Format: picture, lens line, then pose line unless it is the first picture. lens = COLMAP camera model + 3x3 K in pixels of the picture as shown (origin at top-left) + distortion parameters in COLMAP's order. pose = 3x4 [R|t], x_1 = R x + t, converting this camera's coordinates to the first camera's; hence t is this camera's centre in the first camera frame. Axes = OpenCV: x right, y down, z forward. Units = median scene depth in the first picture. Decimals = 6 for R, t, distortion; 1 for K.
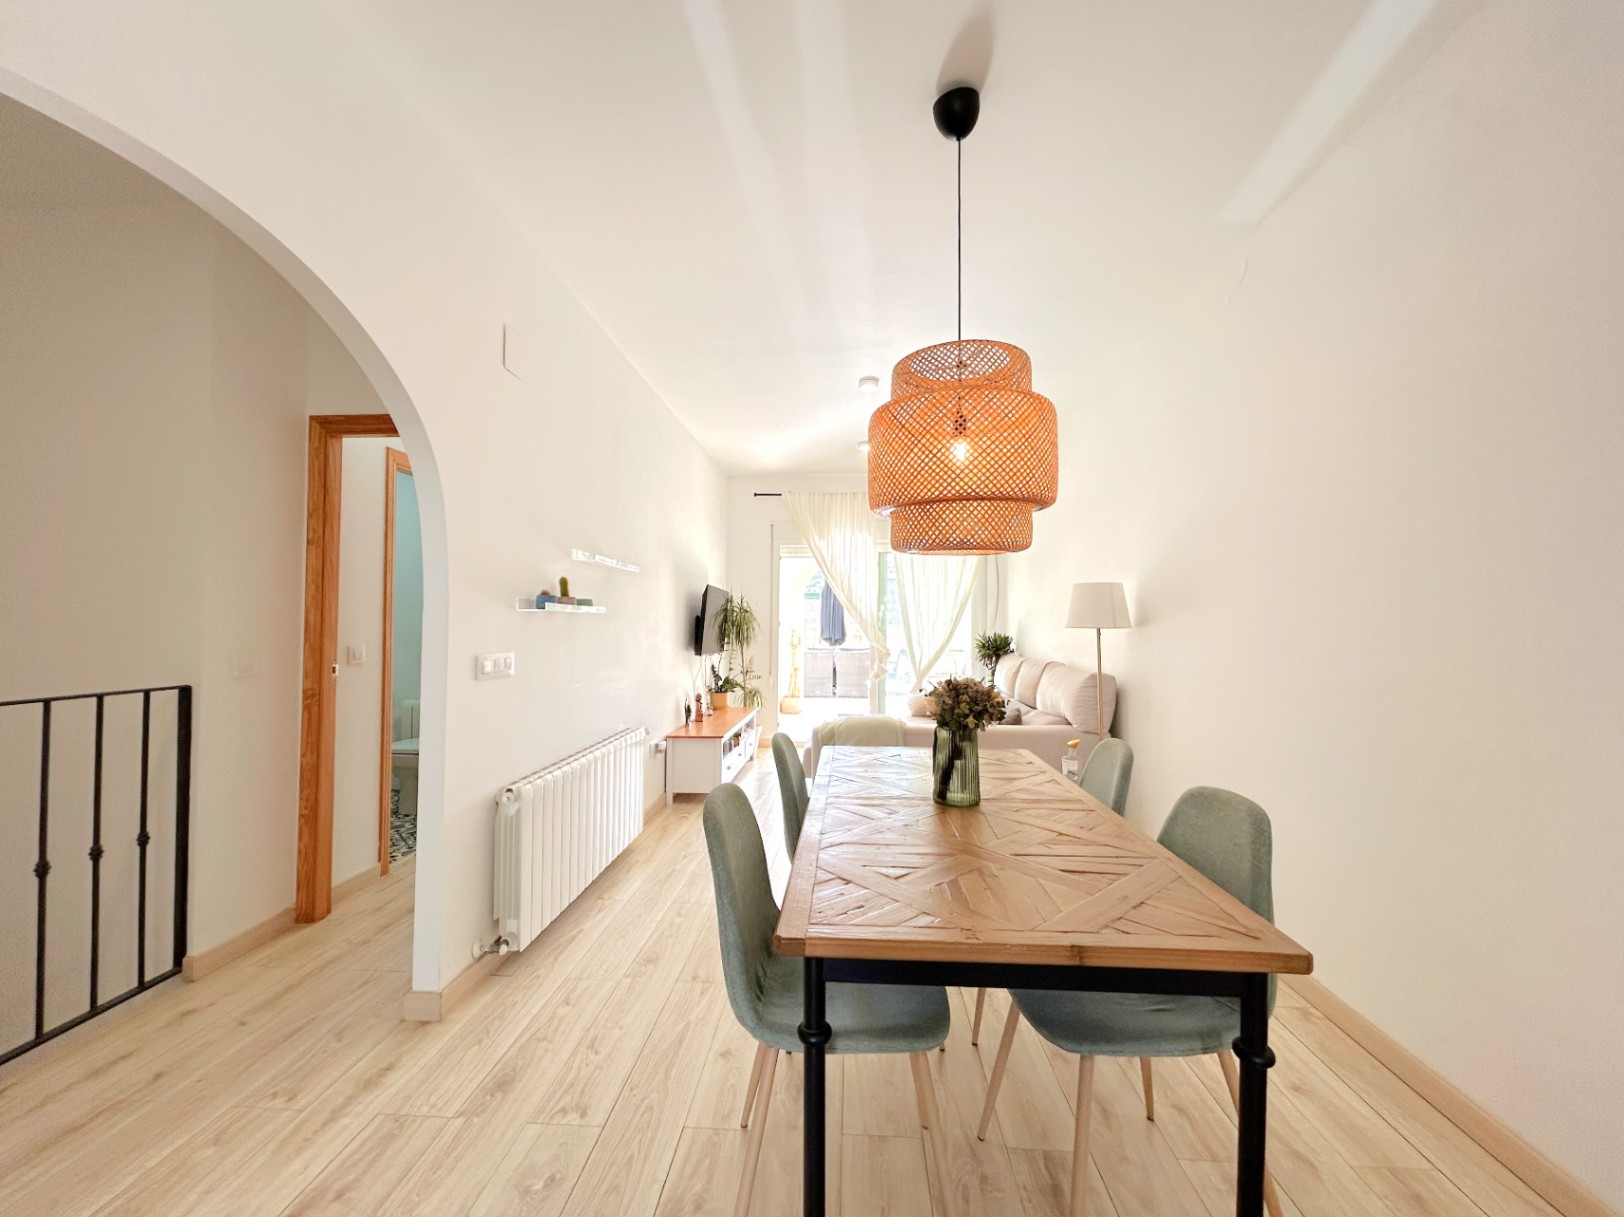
lens RADIAL K [[667.7, 0, 817.8], [0, 667.7, 608.0], [0, 0, 1]] dist [0.002015, 0.000421]
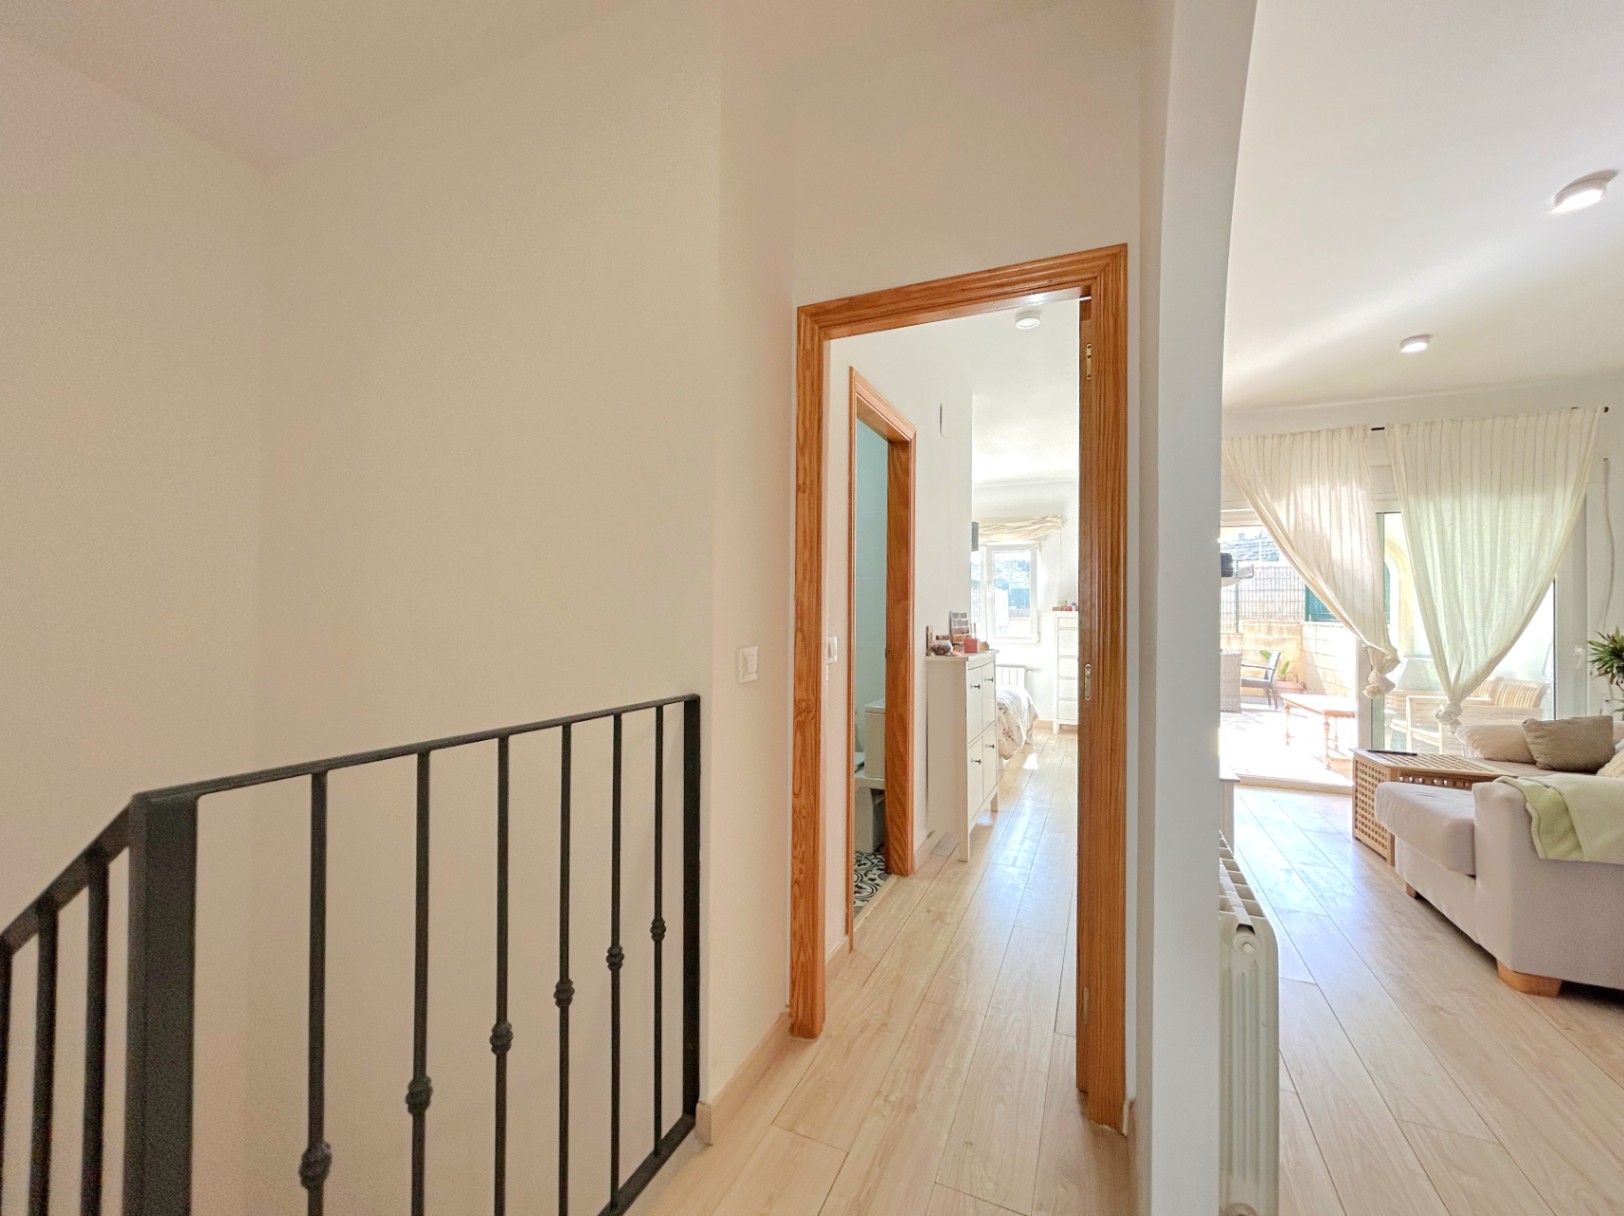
lens RADIAL K [[667.7, 0, 814.4], [0, 667.7, 612.2], [0, 0, 1]] dist [0.002015, 0.000421]
pose [[0.944551, 0.003559, -0.328345, -0.522814], [0.000724, 0.999916, 0.012920, 0.021228], [0.328363, -0.012441, 0.944470, 0.351814]]
